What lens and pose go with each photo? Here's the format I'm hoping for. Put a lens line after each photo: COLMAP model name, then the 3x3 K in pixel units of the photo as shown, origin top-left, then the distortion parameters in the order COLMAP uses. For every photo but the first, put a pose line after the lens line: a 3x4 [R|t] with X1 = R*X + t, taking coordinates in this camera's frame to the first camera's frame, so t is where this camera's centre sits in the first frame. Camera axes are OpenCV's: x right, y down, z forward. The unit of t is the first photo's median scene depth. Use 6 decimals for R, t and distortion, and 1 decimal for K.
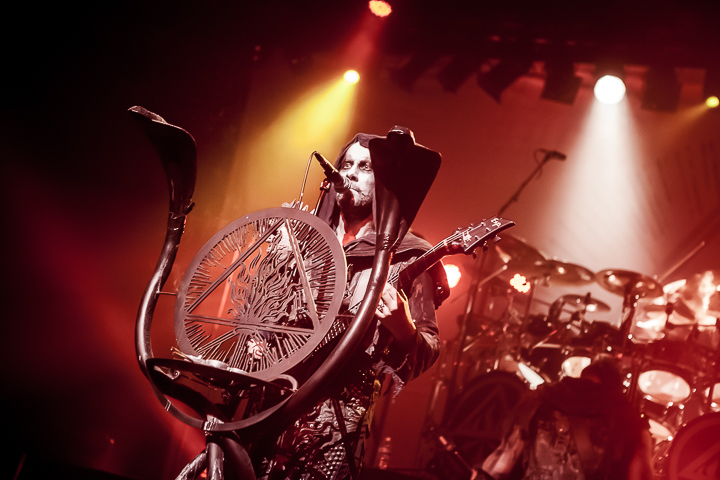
lens RADIAL K [[1391.1, 0, 360.0], [0, 1391.1, 240.0], [0, 0, 1]] dist [0.288151, -0.033386]
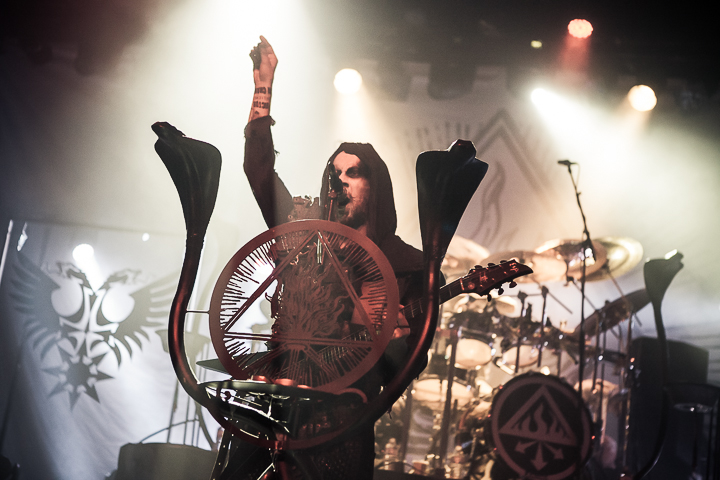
lens RADIAL K [[1279.0, 0, 360.0], [0, 1279.0, 240.0], [0, 0, 1]] dist [0.227989, 0.057797]
pose [[0.959914, -0.043740, 0.276861, -0.281770], [0.037237, 0.998894, 0.028707, -0.034614], [-0.277811, -0.017247, 0.960481, 0.103296]]
